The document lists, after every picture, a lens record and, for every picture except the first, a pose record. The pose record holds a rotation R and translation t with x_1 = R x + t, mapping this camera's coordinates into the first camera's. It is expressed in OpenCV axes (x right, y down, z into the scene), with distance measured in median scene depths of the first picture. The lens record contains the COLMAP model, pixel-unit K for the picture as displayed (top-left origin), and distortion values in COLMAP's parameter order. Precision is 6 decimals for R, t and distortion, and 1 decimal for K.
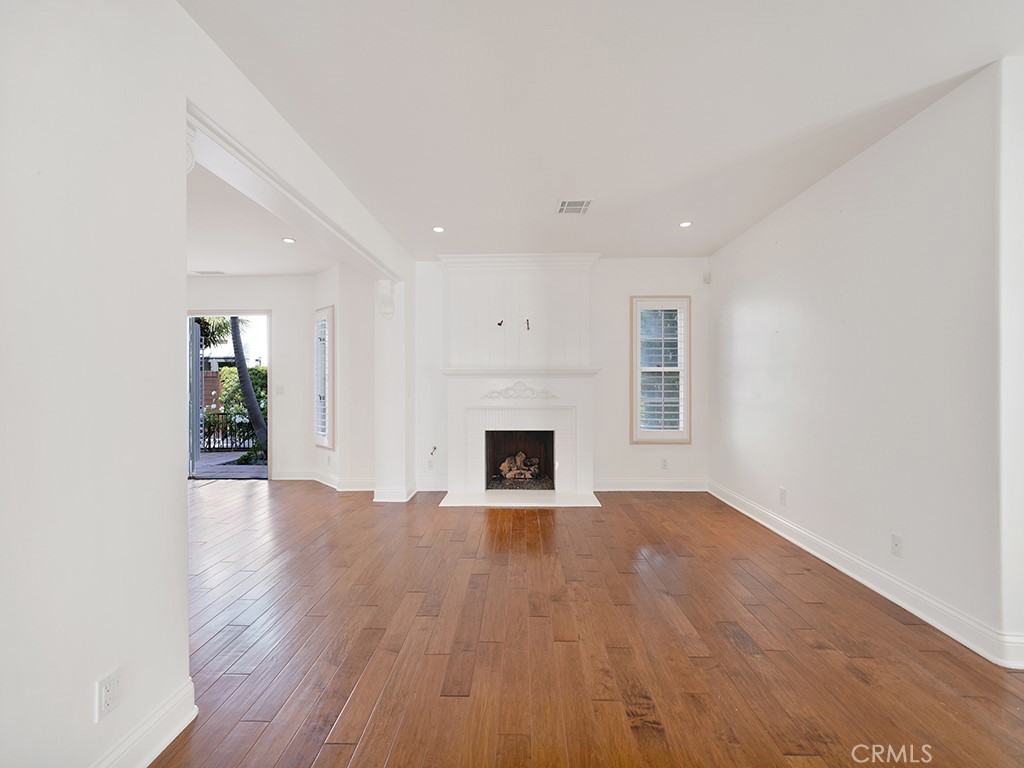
lens RADIAL K [[415.5, 0, 513.9], [0, 415.5, 391.4], [0, 0, 1]] dist [0.000217, 0.000024]
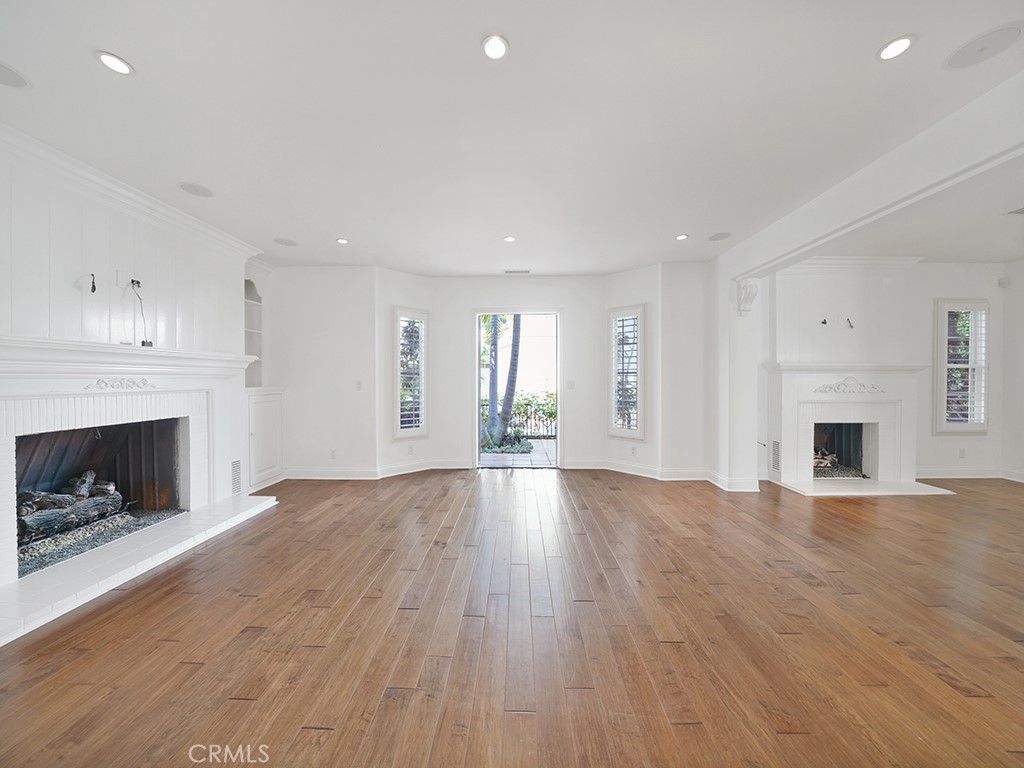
lens RADIAL K [[366.4, 0, 514.2], [0, 366.4, 381.0], [0, 0, 1]] dist [-0.009124, -0.000319]
pose [[0.999832, 0.003600, 0.017964, -0.838852], [-0.003473, 0.999969, -0.007094, -0.003776], [-0.017989, 0.007030, 0.999813, 0.087145]]
